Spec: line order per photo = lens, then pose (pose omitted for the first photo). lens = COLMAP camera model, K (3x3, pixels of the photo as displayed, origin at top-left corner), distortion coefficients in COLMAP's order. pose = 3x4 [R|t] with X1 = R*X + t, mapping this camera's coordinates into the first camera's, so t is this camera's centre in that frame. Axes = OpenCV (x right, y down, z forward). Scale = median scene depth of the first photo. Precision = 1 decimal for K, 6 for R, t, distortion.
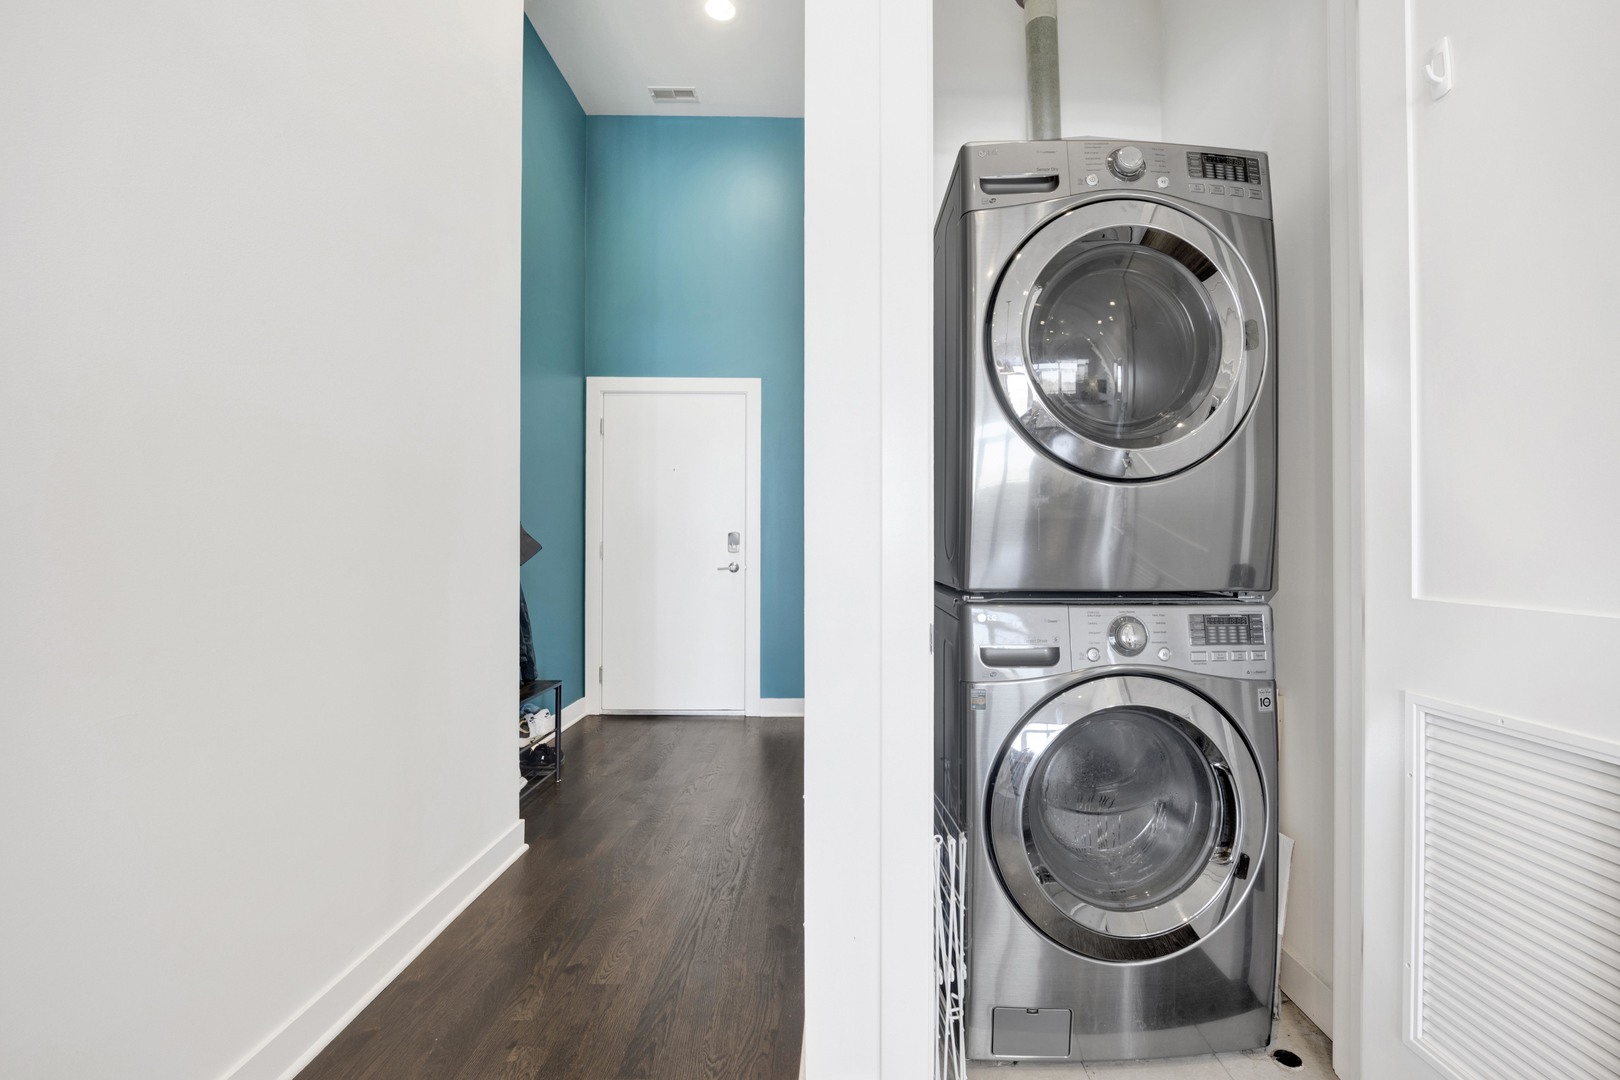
lens RADIAL K [[671.6, 0, 810.1], [0, 671.6, 535.1], [0, 0, 1]] dist [-0.015711, -0.000220]
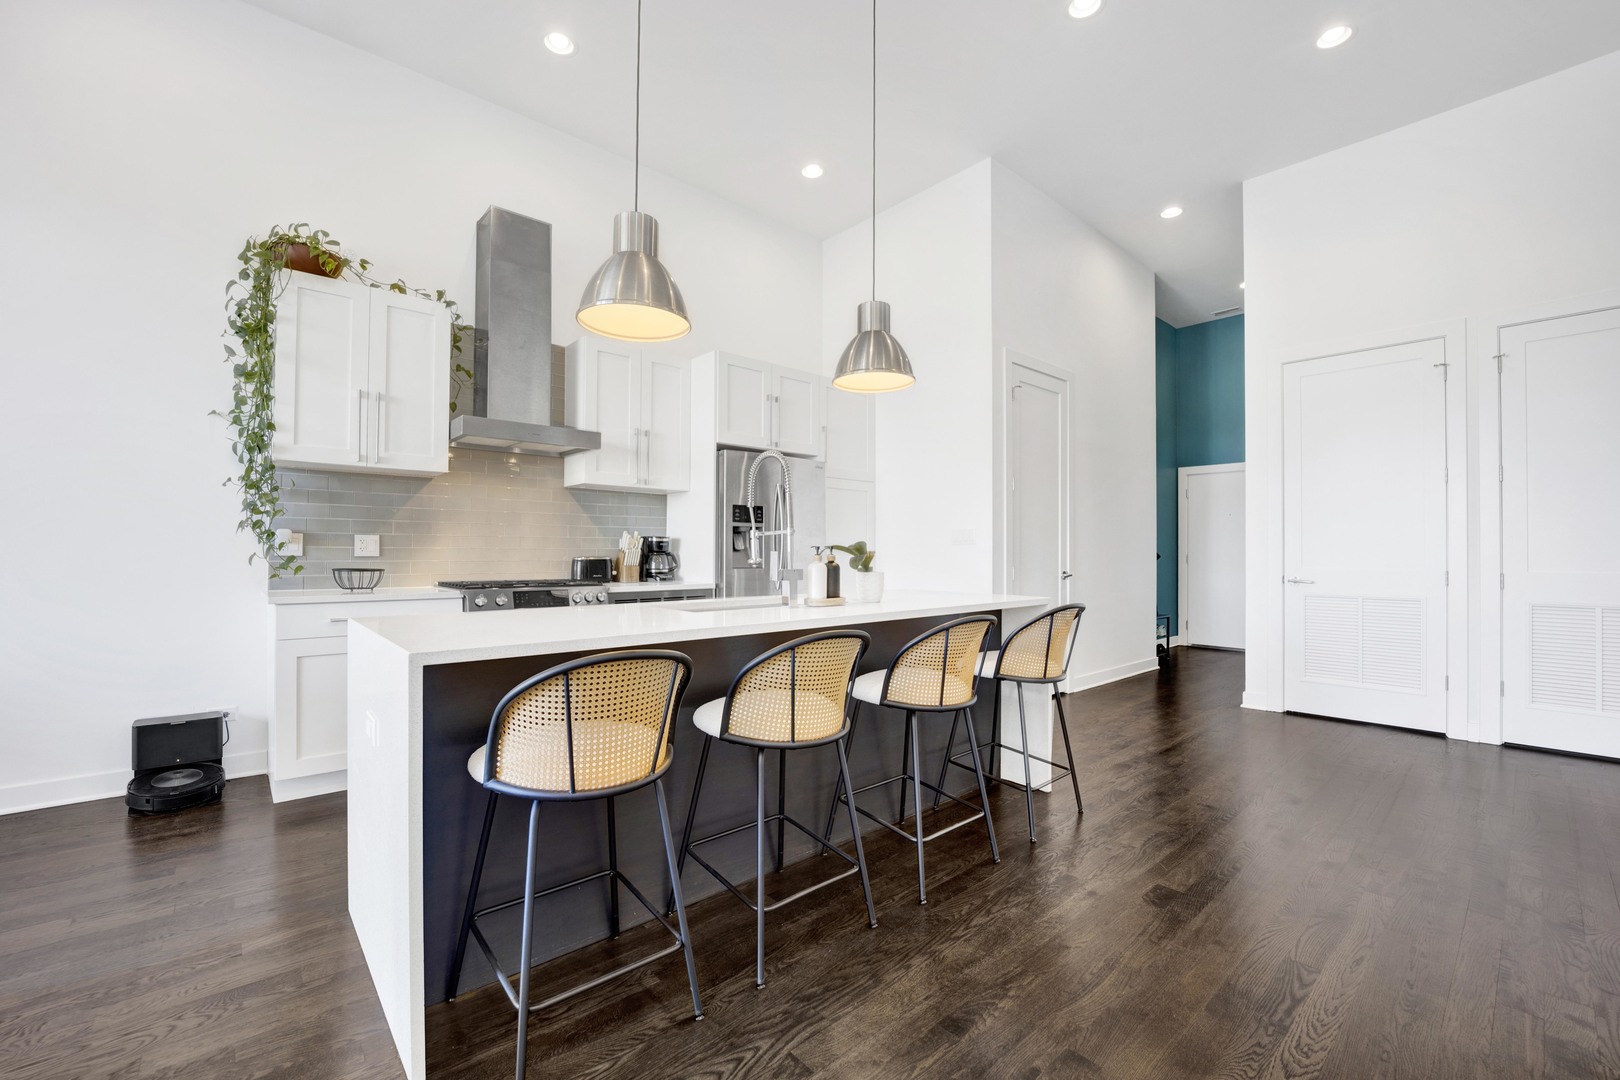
lens RADIAL K [[671.6, 0, 801.8], [0, 671.6, 543.2], [0, 0, 1]] dist [-0.015711, -0.000220]
pose [[0.750128, -0.005293, -0.661272, 0.120225], [-0.005210, 0.999890, -0.013915, 0.010616], [0.661273, 0.013883, 0.750017, -1.141233]]
